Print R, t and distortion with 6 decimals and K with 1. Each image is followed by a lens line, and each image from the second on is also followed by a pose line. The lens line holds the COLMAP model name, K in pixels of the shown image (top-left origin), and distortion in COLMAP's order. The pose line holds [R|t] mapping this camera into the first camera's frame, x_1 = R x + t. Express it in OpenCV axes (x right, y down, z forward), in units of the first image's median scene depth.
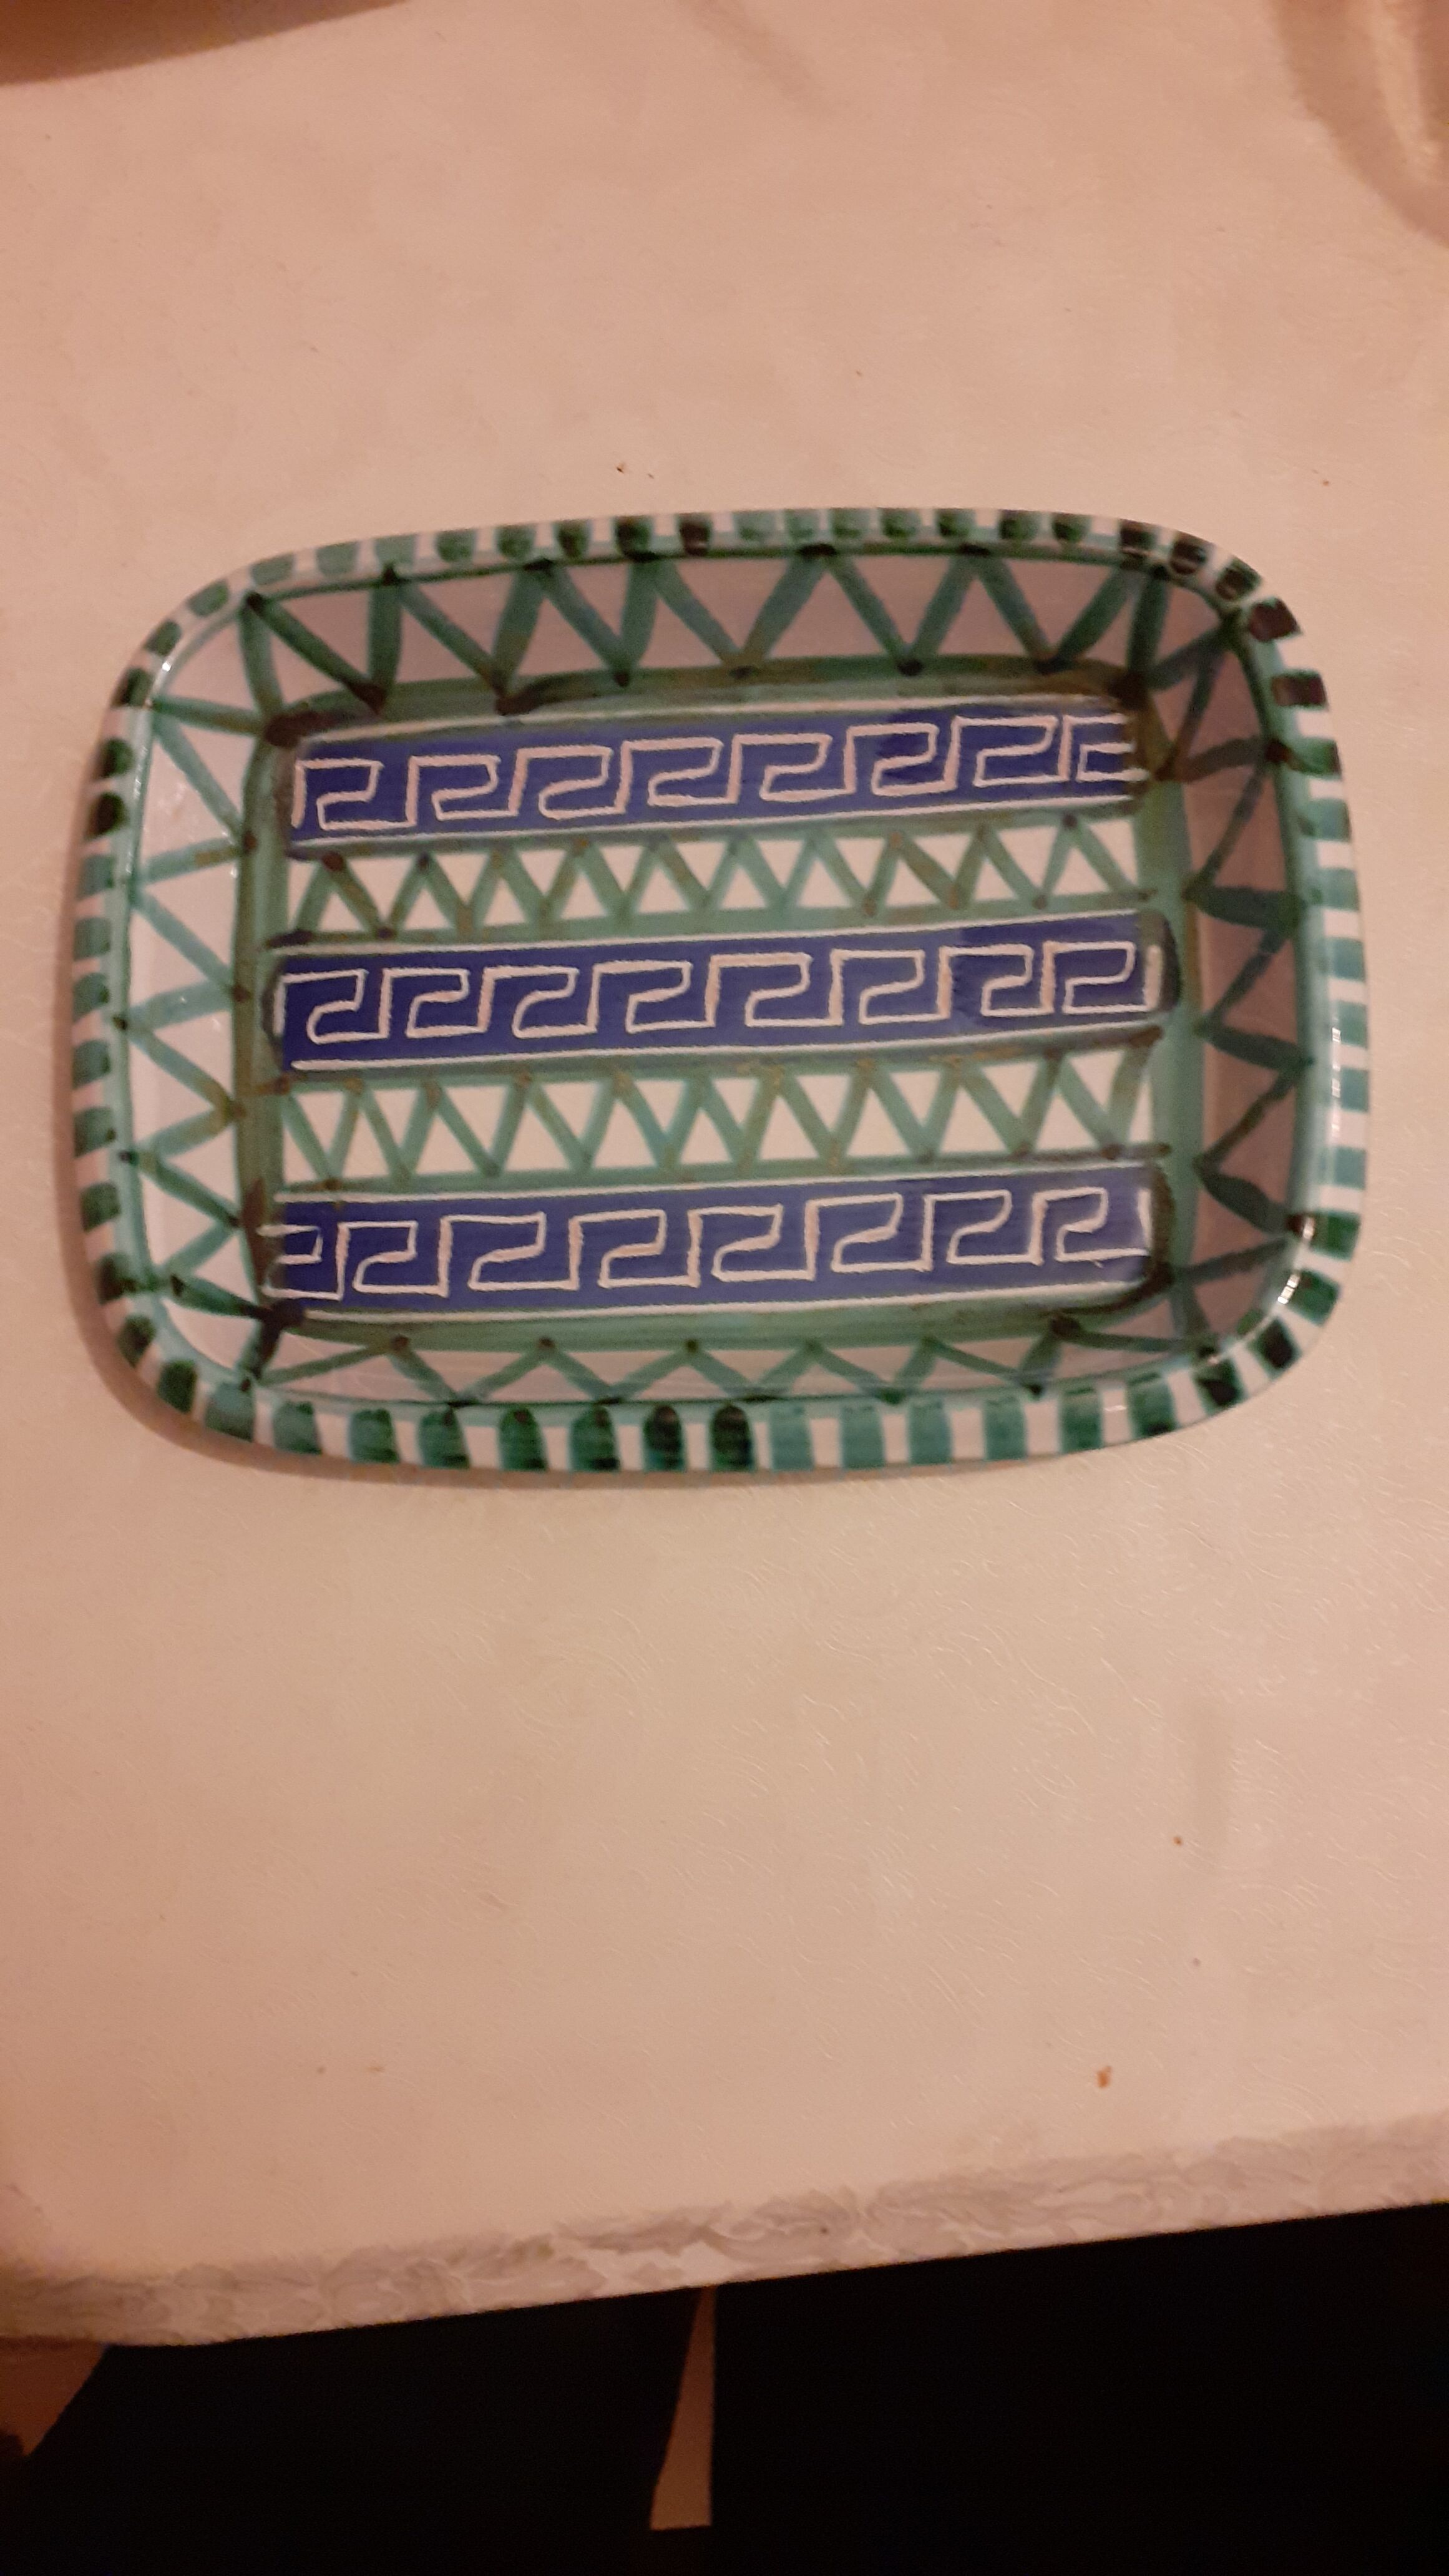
lens RADIAL K [[1956.7, 0, 801.1], [0, 1956.7, 1279.7], [0, 0, 1]] dist [-0.037940, -0.011928]
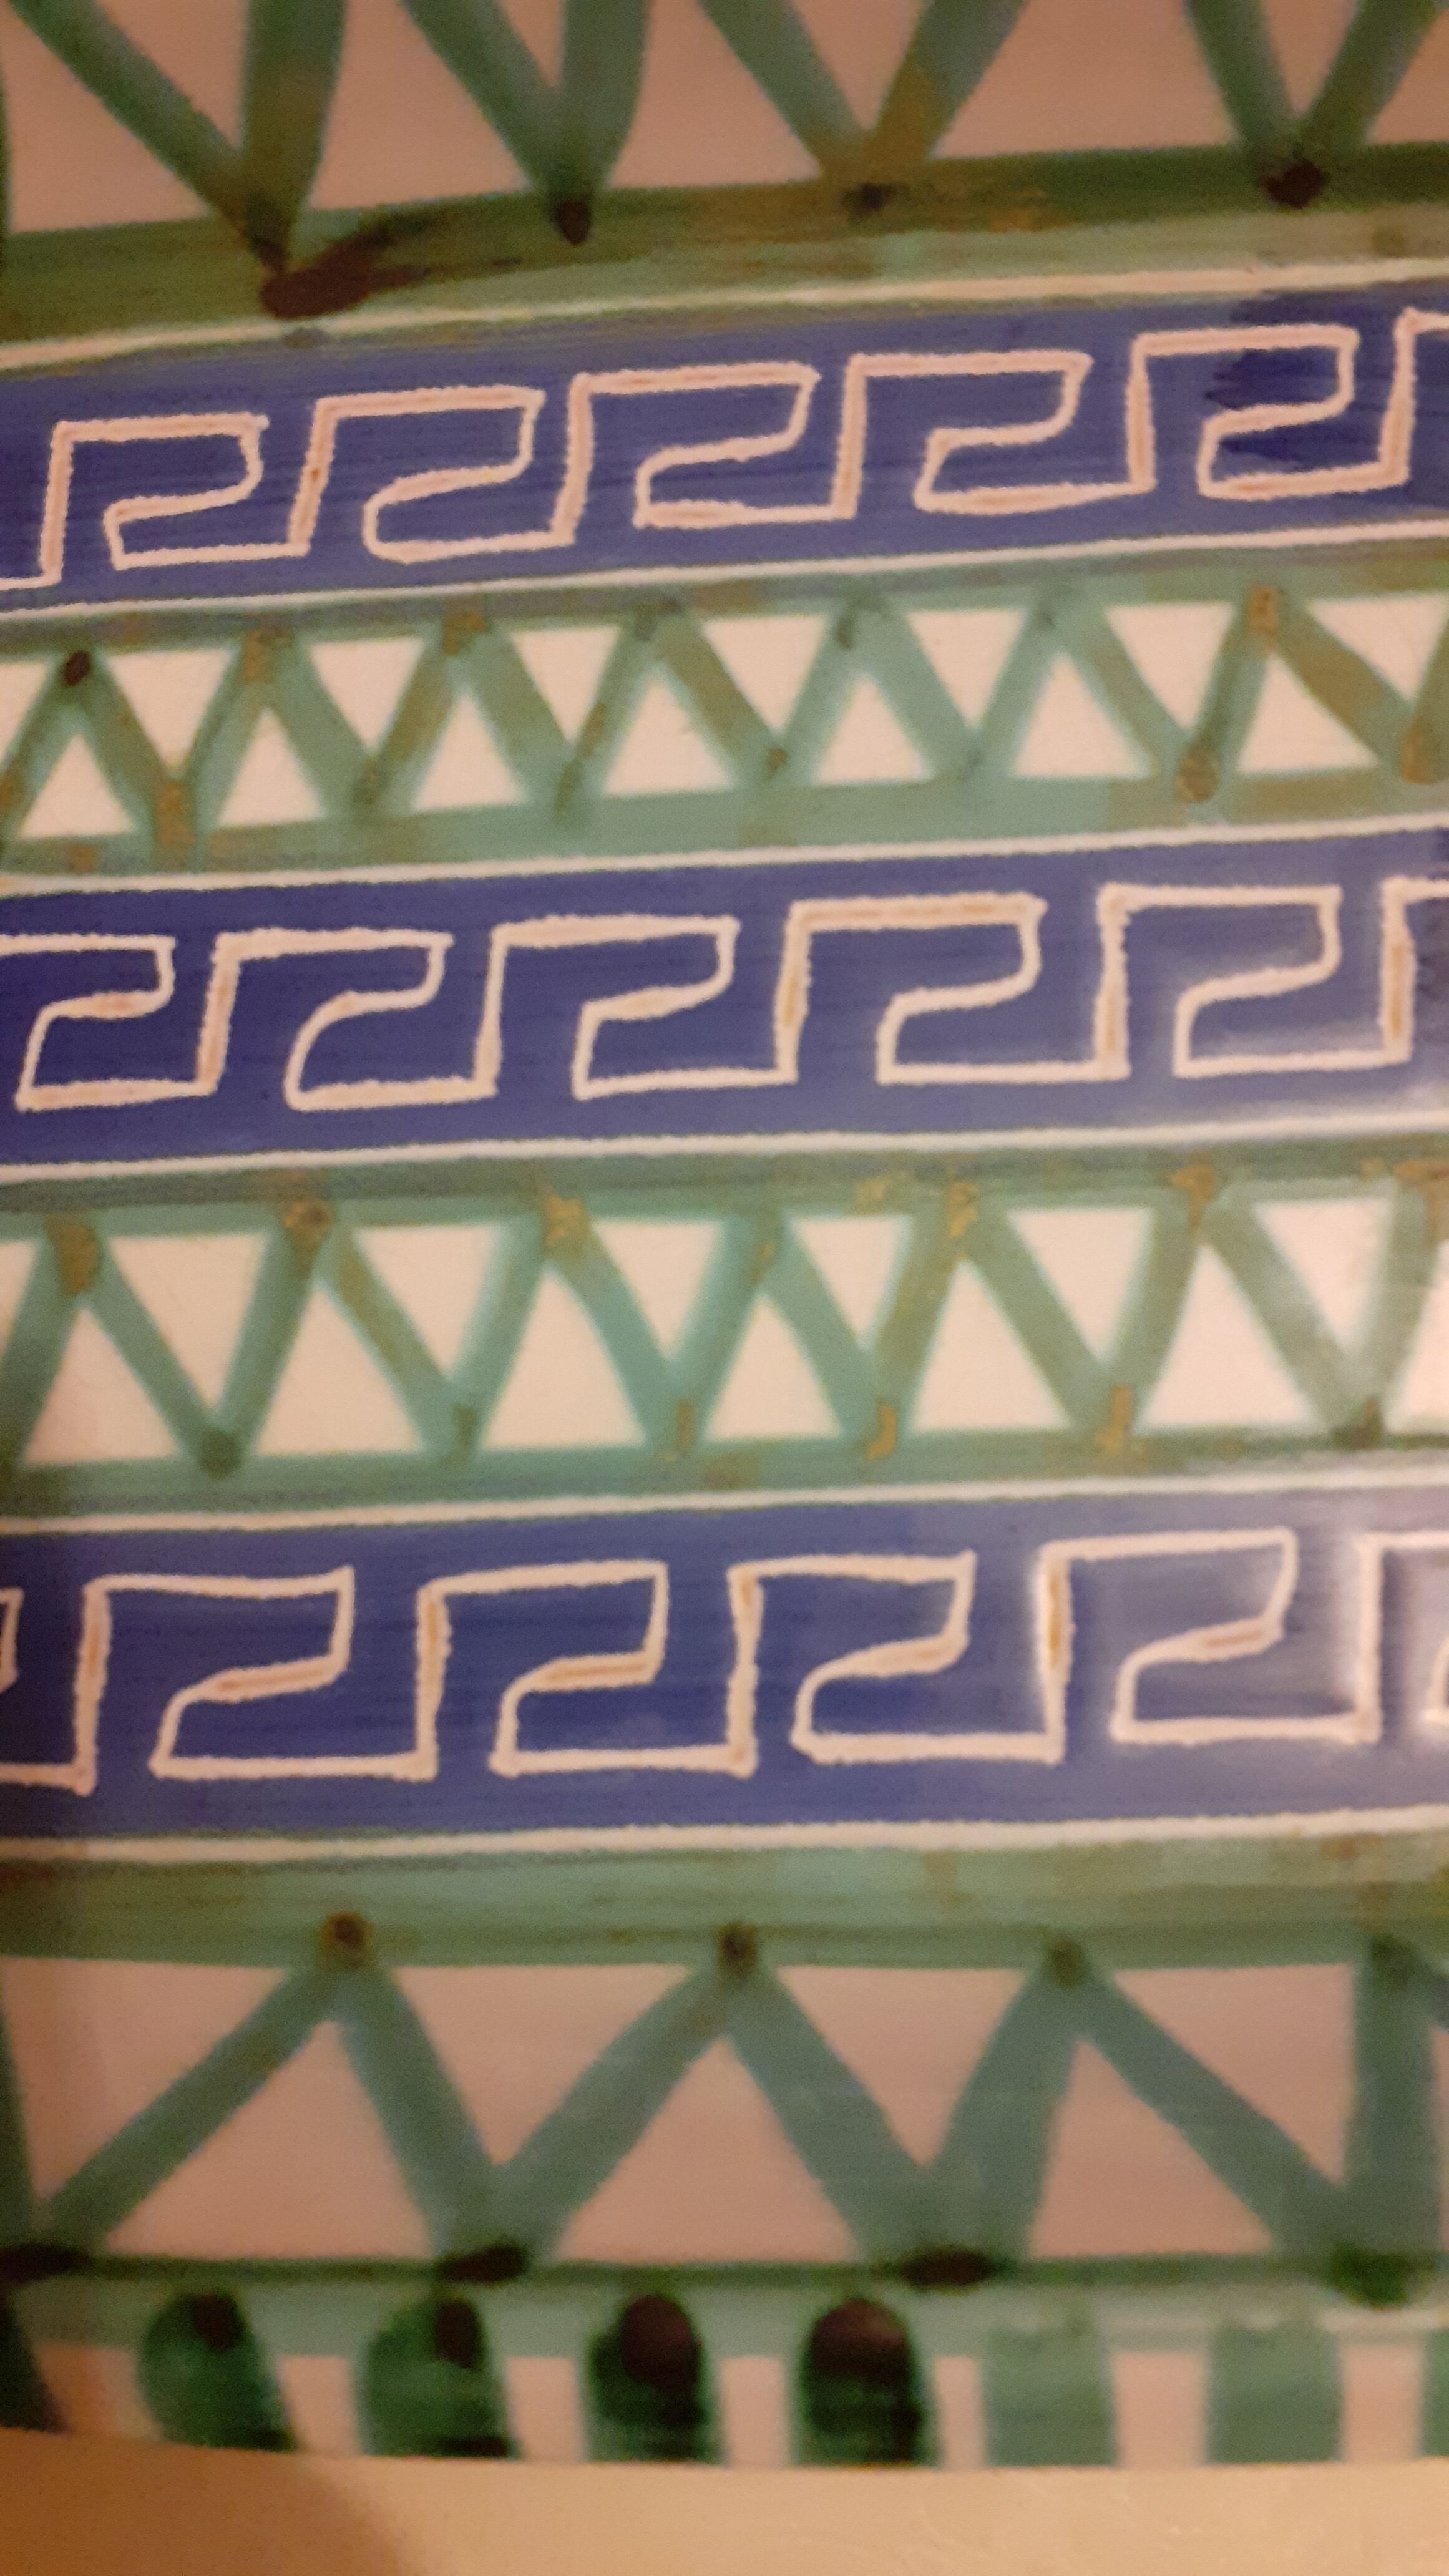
lens RADIAL K [[1956.7, 0, 718.3], [0, 1956.7, 1292.4], [0, 0, 1]] dist [-0.037940, -0.011928]
pose [[0.998577, 0.007223, -0.052833, -0.039209], [-0.007395, 0.999968, -0.003055, -0.086404], [0.052809, 0.003441, 0.998599, 0.610882]]
